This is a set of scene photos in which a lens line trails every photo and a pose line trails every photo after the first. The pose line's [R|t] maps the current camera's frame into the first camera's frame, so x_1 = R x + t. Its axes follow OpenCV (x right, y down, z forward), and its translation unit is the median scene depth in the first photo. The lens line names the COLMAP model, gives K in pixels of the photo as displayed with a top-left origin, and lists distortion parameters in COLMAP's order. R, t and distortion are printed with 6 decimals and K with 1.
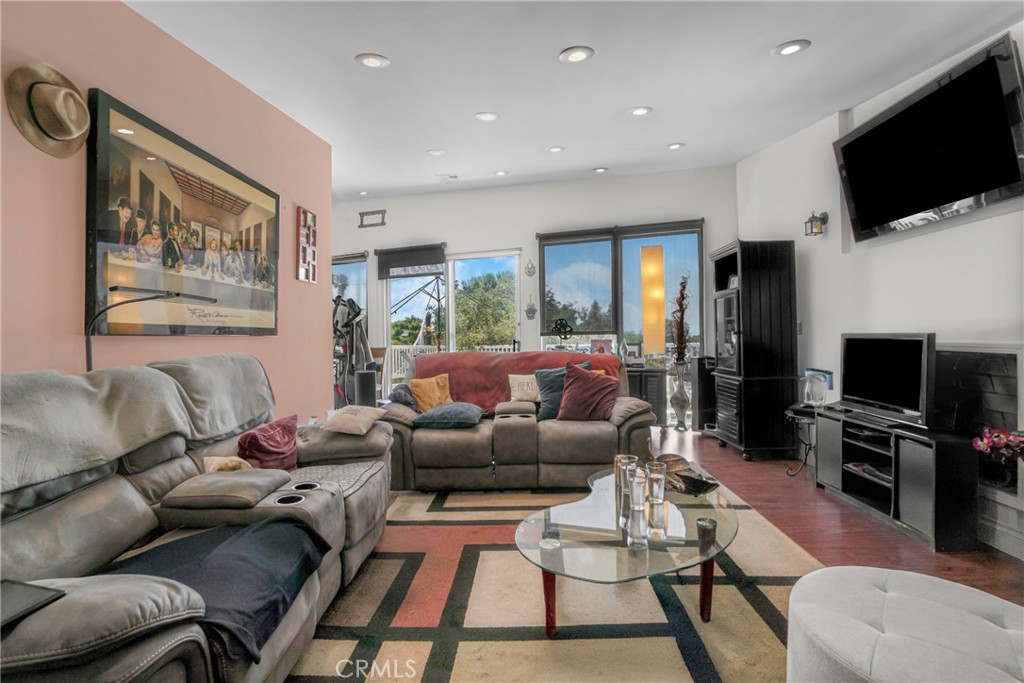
lens RADIAL K [[469.6, 0, 510.6], [0, 469.6, 348.5], [0, 0, 1]] dist [-0.058590, 0.018079]
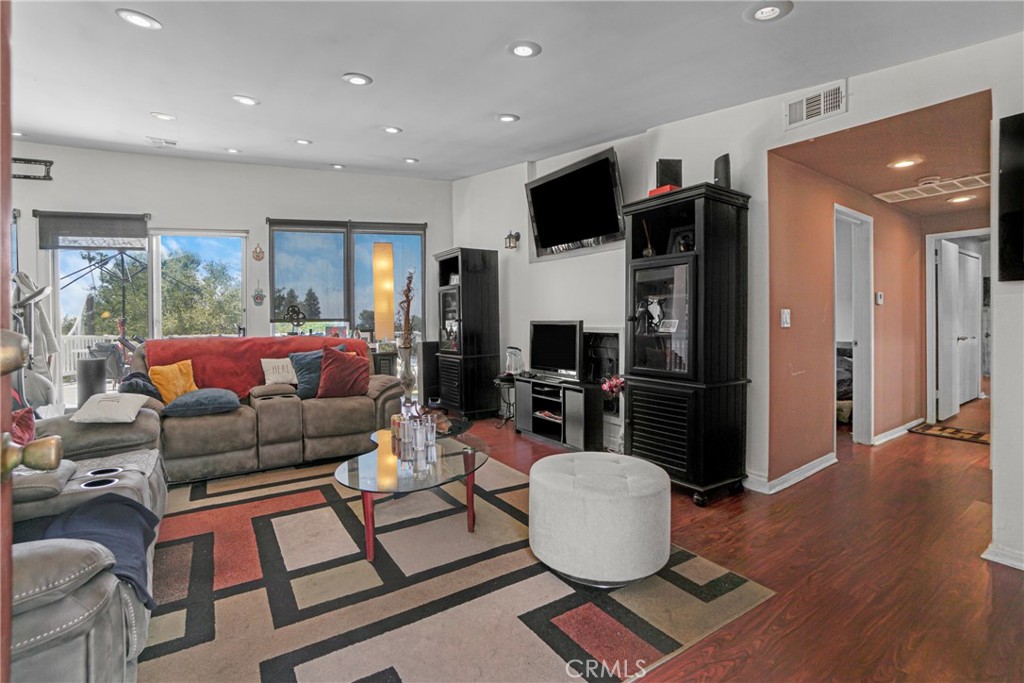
lens RADIAL K [[469.6, 0, 510.6], [0, 469.6, 348.5], [0, 0, 1]] dist [-0.058590, 0.018079]
pose [[0.809310, -0.021431, 0.586990, -0.159614], [0.010254, 0.999697, 0.022360, 0.017062], [-0.587292, -0.012077, 0.809285, -0.123797]]
